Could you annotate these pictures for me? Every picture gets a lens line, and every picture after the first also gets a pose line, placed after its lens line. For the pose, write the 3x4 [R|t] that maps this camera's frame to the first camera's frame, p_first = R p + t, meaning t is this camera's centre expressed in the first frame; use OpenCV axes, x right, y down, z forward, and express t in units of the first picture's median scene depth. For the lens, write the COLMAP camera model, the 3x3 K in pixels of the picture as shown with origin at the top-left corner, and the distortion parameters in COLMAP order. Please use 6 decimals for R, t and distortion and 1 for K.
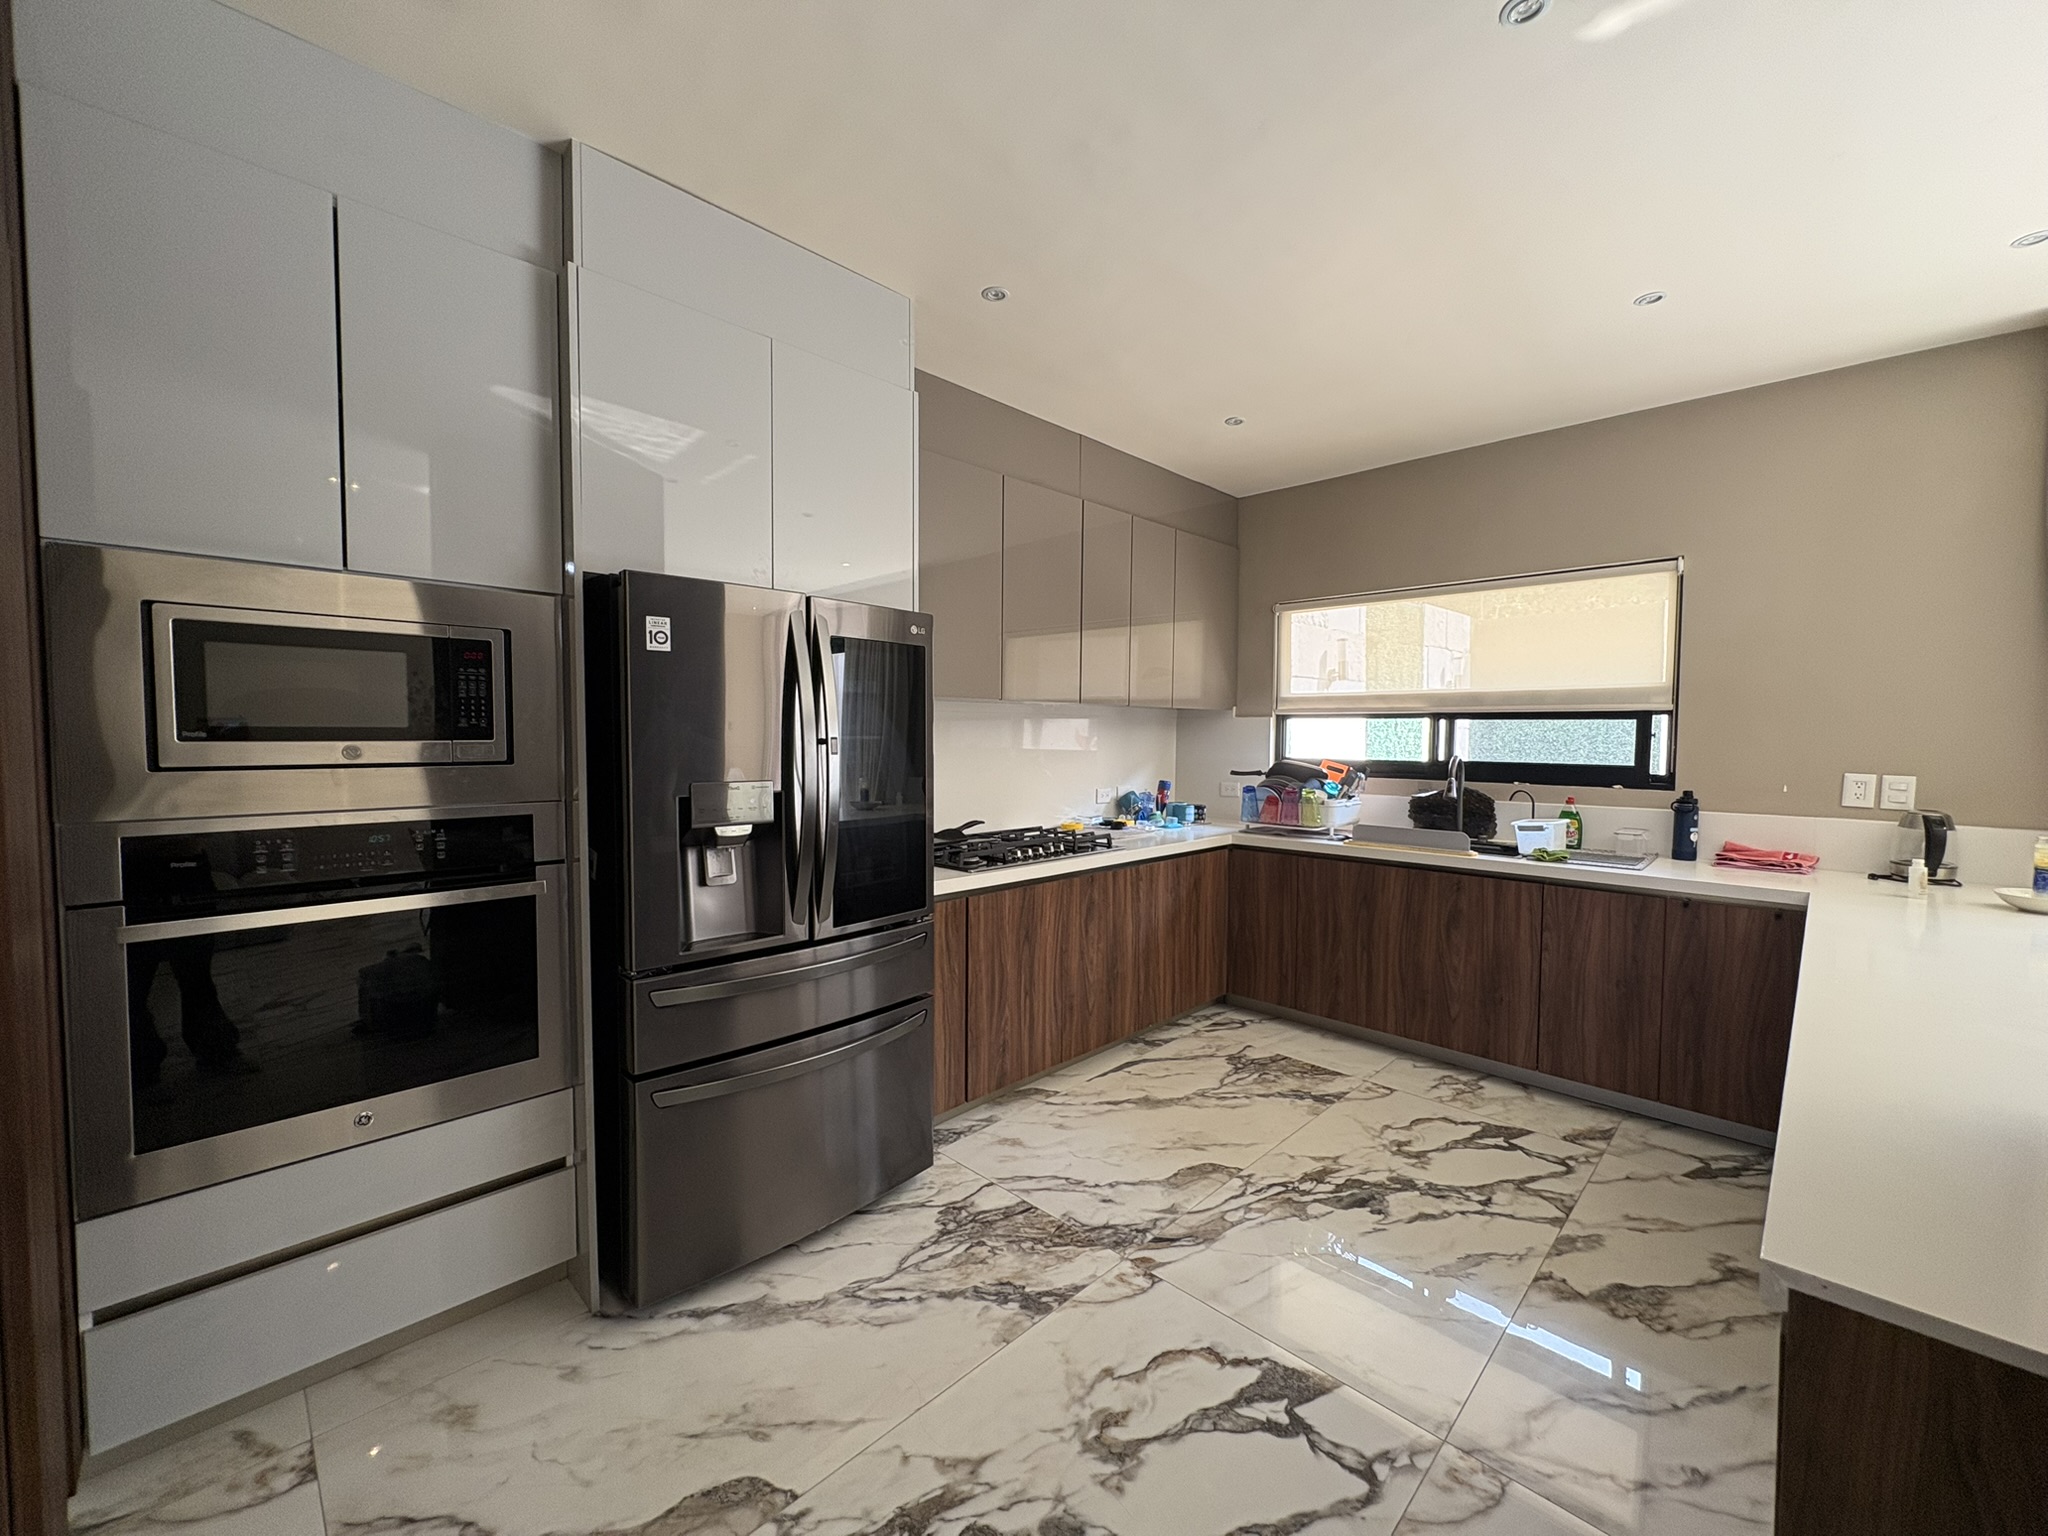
lens RADIAL K [[815.4, 0, 1018.0], [0, 815.4, 769.2], [0, 0, 1]] dist [0.000115, 0.000186]
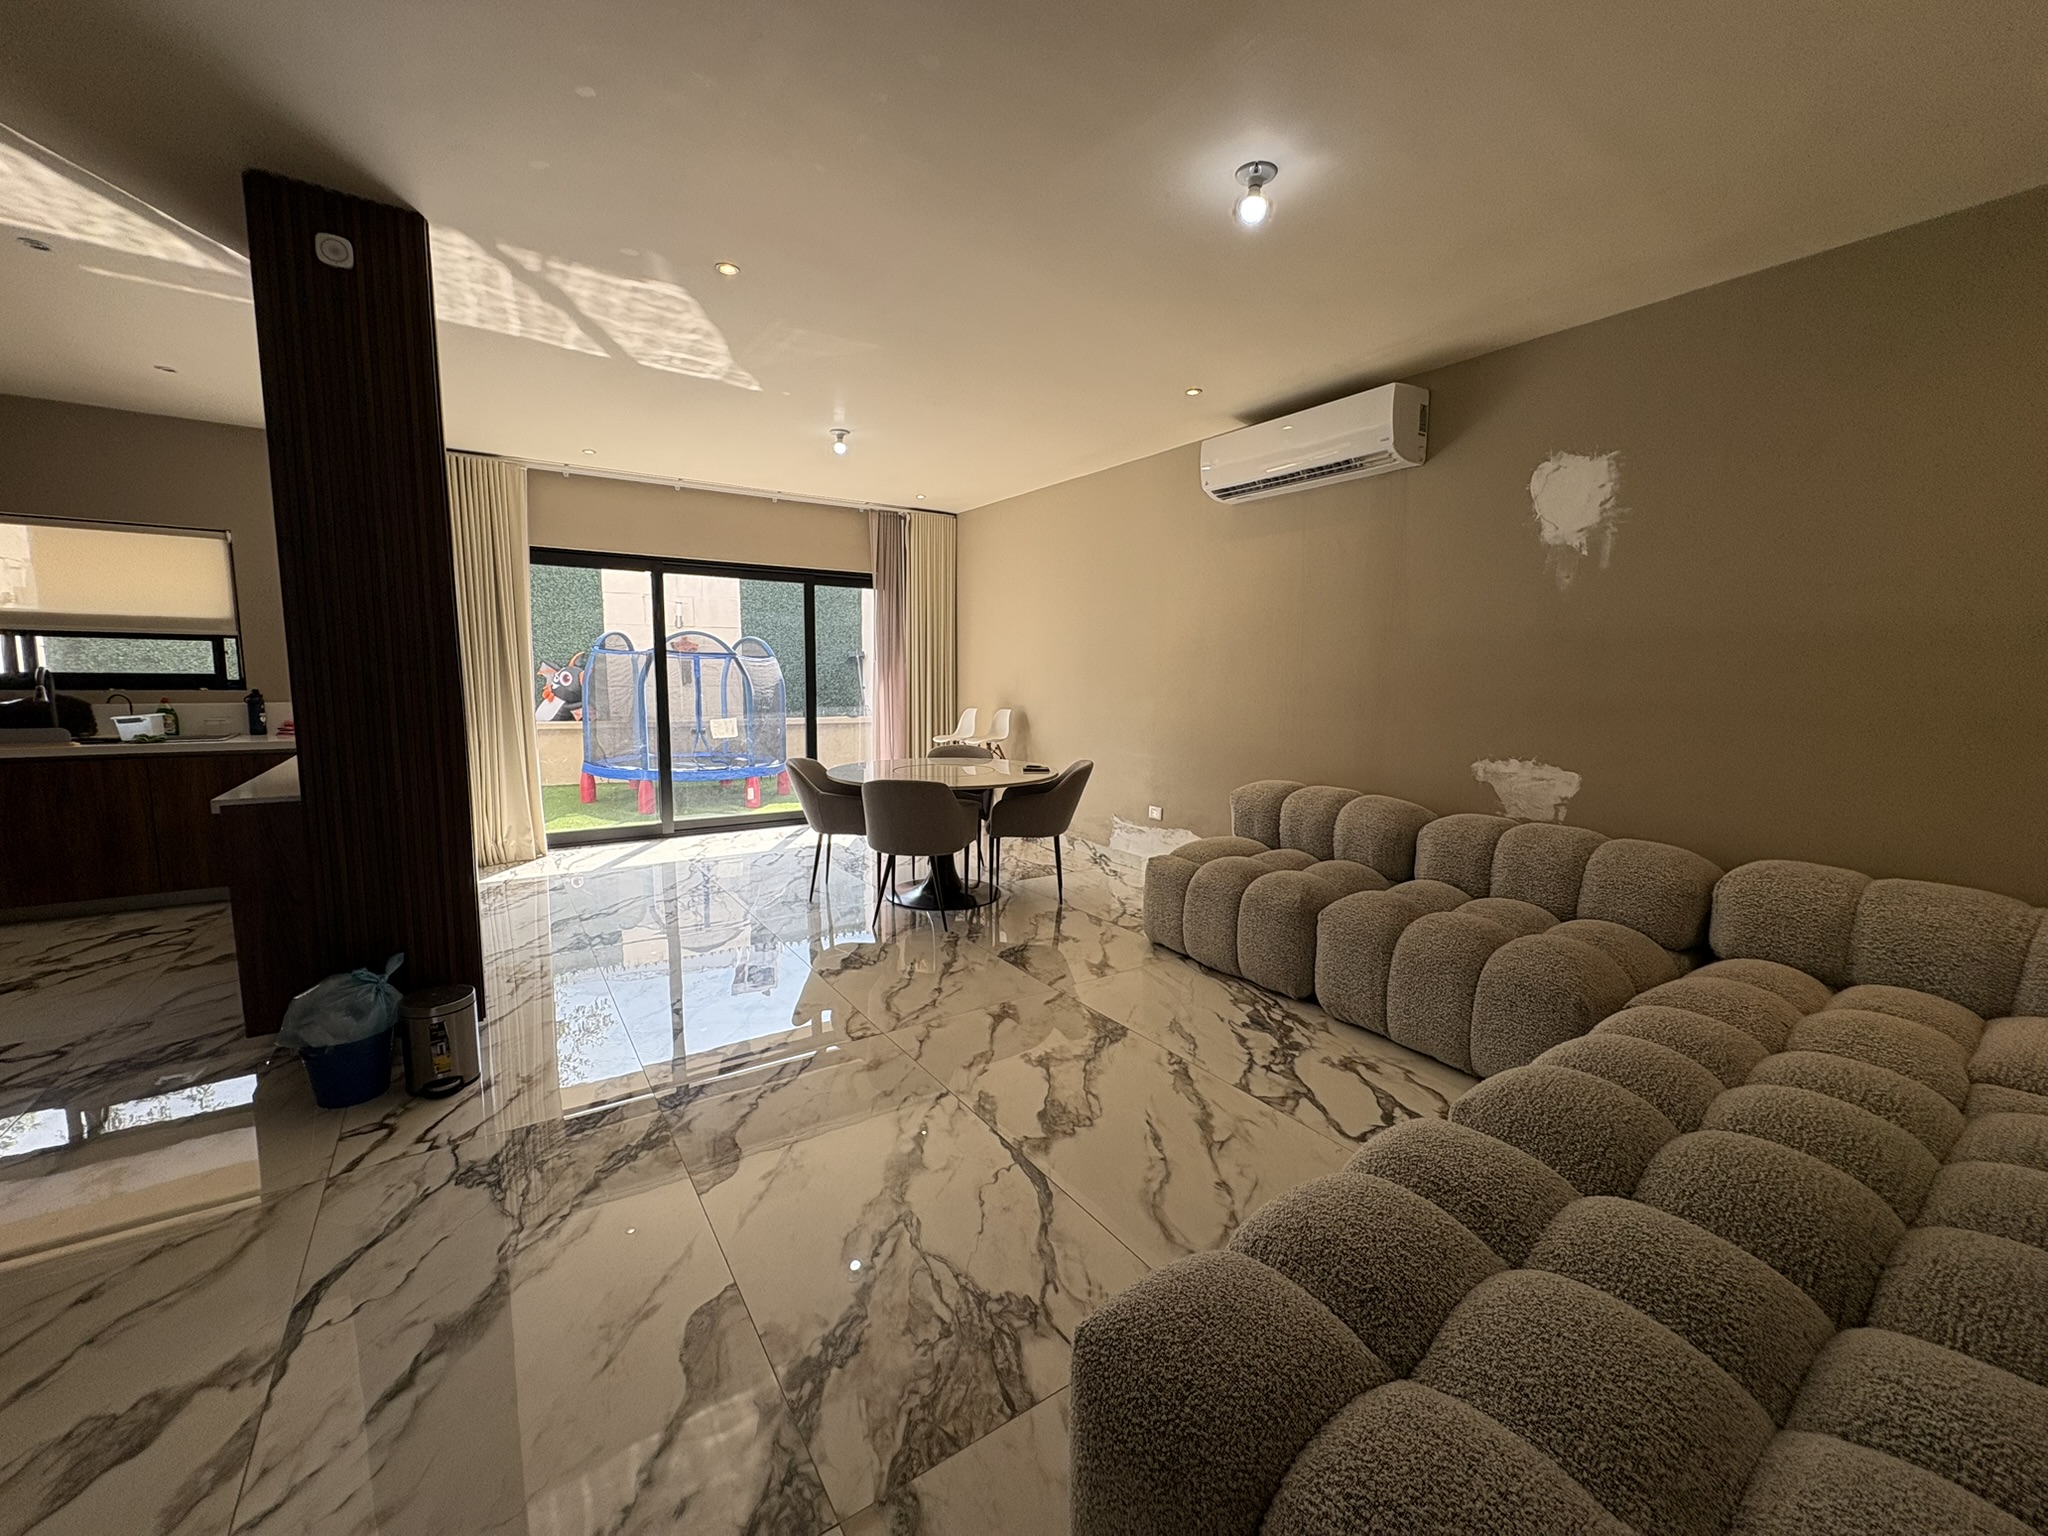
lens RADIAL K [[815.4, 0, 1016.2], [0, 815.4, 767.3], [0, 0, 1]] dist [0.000115, 0.000186]
pose [[0.192018, -0.115449, 0.974577, -0.389023], [0.035893, 0.993218, 0.110585, 0.051950], [-0.980735, 0.013746, 0.194859, -0.660075]]
